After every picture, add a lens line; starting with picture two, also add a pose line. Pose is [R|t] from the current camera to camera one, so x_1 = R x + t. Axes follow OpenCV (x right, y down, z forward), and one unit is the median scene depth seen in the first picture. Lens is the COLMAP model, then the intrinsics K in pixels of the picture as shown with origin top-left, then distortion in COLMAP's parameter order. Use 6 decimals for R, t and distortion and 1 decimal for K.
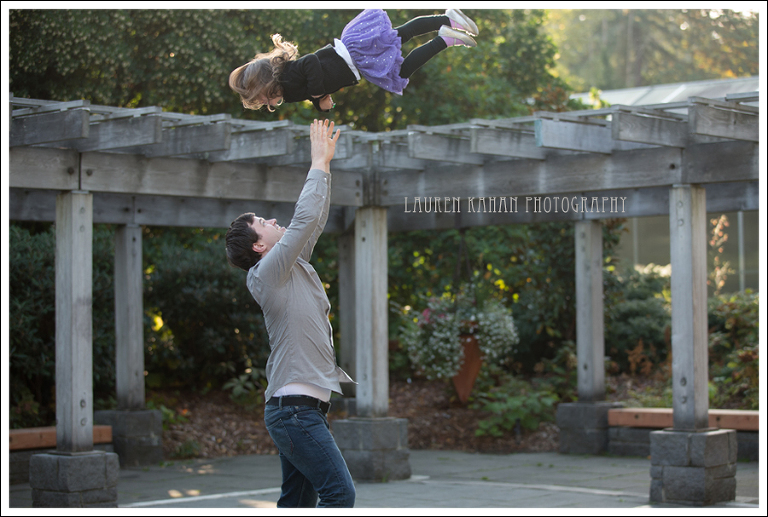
lens RADIAL K [[1893.4, 0, 384.0], [0, 1893.4, 258.5], [0, 0, 1]] dist [-0.193495, -0.124499]
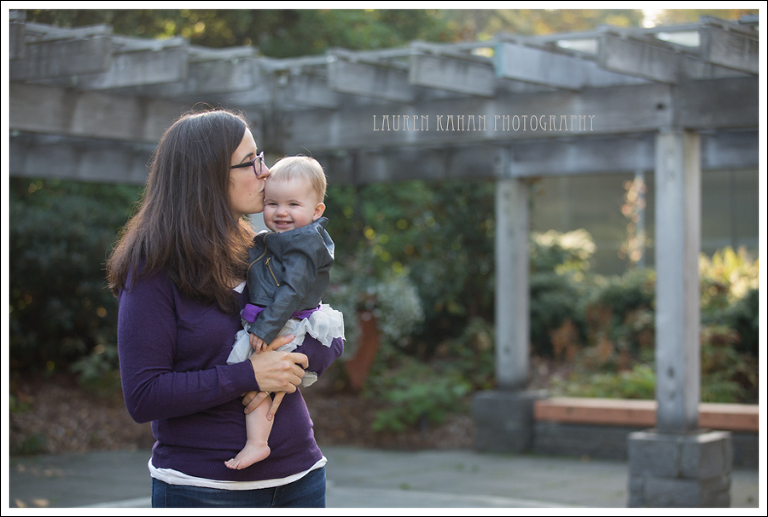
lens RADIAL K [[1893.4, 0, 384.0], [0, 1893.4, 258.5], [0, 0, 1]] dist [-0.193495, -0.124499]
pose [[0.994689, 0.014247, 0.101933, -0.040564], [-0.015714, 0.999784, 0.013605, 0.006372], [-0.101717, -0.015134, 0.994698, 0.184466]]
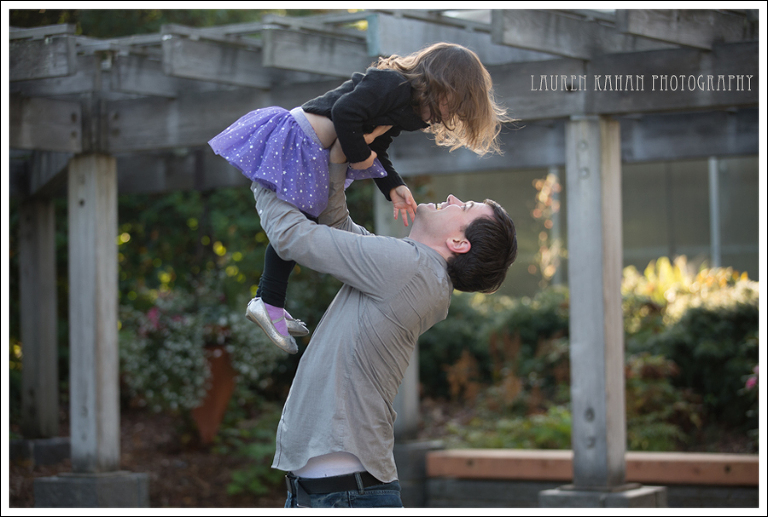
lens RADIAL K [[2382.6, 0, 384.0], [0, 2382.6, 258.5], [0, 0, 1]] dist [-0.014102, -0.308664]
pose [[0.986847, -0.005154, 0.161575, -0.041229], [0.004419, 0.999978, 0.004904, 0.005655], [-0.161597, -0.004126, 0.986848, 0.164630]]
